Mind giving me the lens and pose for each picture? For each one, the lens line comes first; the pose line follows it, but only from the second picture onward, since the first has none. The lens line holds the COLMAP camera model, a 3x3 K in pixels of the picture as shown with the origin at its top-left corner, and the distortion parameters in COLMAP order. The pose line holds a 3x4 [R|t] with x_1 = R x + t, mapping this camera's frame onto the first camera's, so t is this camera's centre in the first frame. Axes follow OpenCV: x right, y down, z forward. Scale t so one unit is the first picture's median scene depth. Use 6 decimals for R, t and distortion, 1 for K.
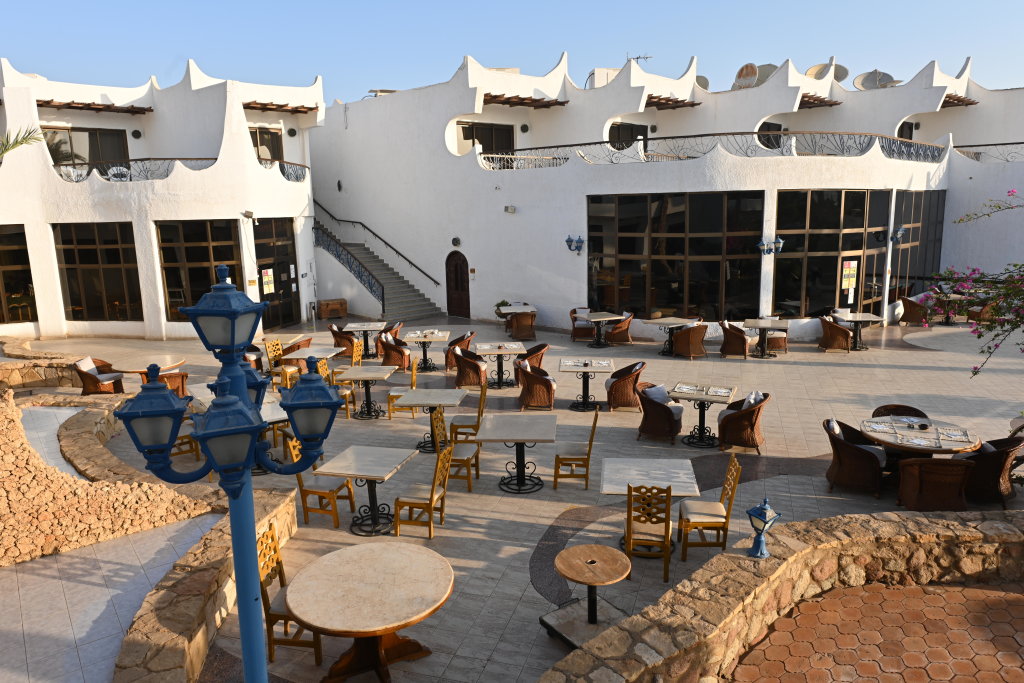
lens RADIAL K [[700.2, 0, 514.2], [0, 700.2, 340.9], [0, 0, 1]] dist [-0.019515, 0.003314]
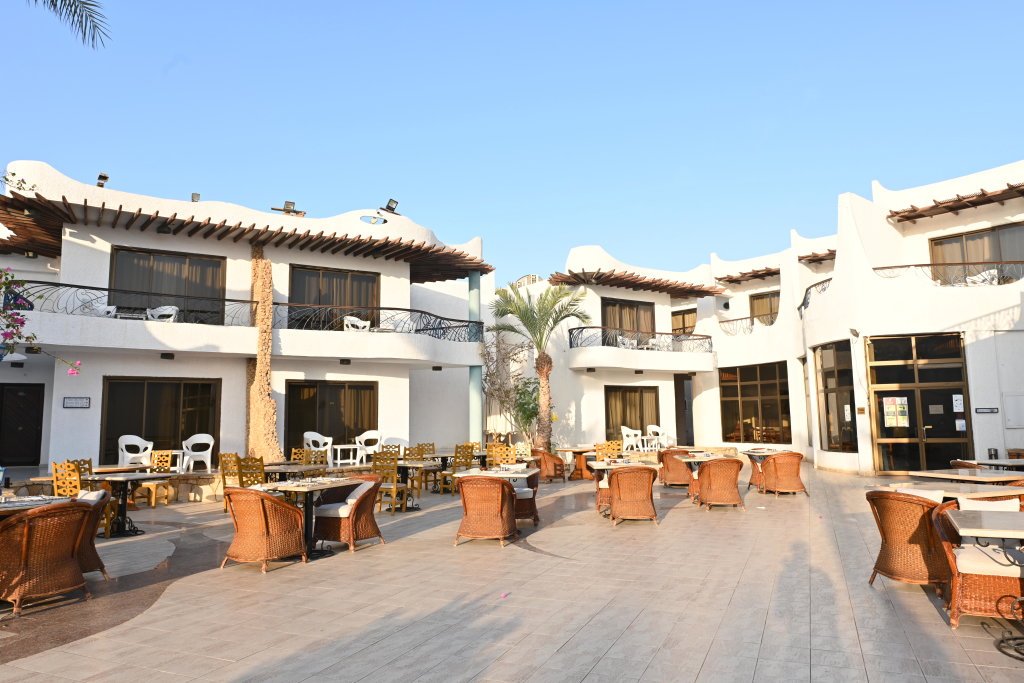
lens RADIAL K [[700.2, 0, 513.3], [0, 700.2, 338.1], [0, 0, 1]] dist [-0.019515, 0.003314]
pose [[-0.075994, -0.094363, -0.992633, 0.500568], [-0.173405, 0.981593, -0.080038, -0.027923], [0.981914, 0.166045, -0.090958, 0.631631]]
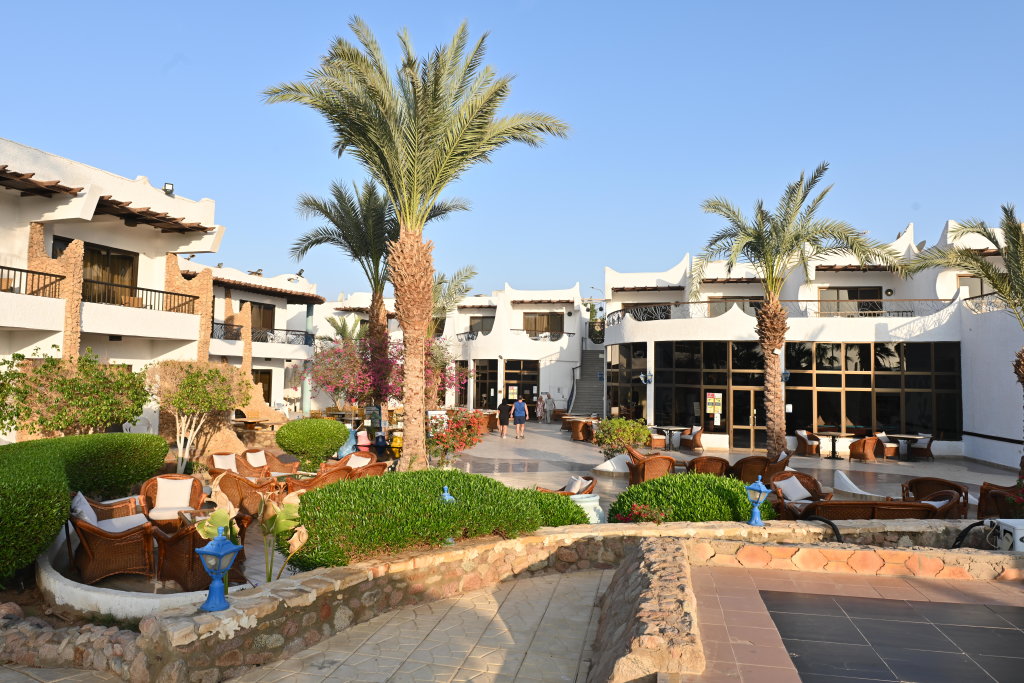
lens RADIAL K [[700.2, 0, 515.0], [0, 700.2, 337.3], [0, 0, 1]] dist [-0.019515, 0.003314]
pose [[0.587209, -0.012152, -0.809344, 1.188145], [-0.182519, 0.972148, -0.147020, 0.045763], [0.788589, 0.234052, 0.568636, -0.098525]]
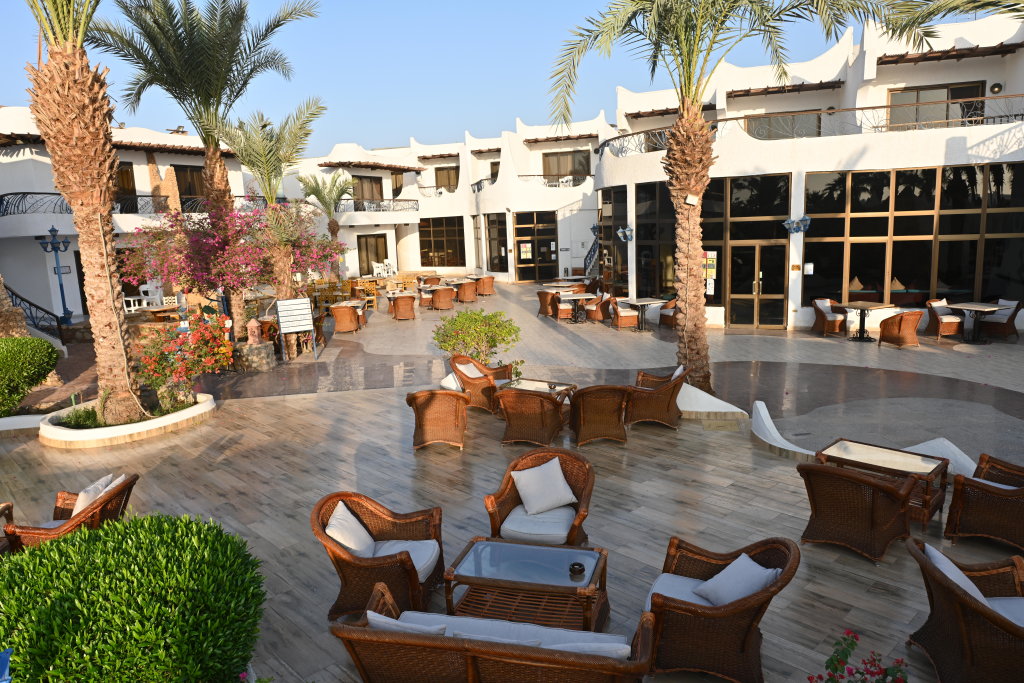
lens RADIAL K [[700.2, 0, 517.7], [0, 700.2, 346.0], [0, 0, 1]] dist [-0.019515, 0.003314]
pose [[0.442361, 0.161578, -0.882162, 1.110397], [-0.141300, 0.983908, 0.109359, -0.044654], [0.885636, 0.076274, 0.458073, 0.266378]]
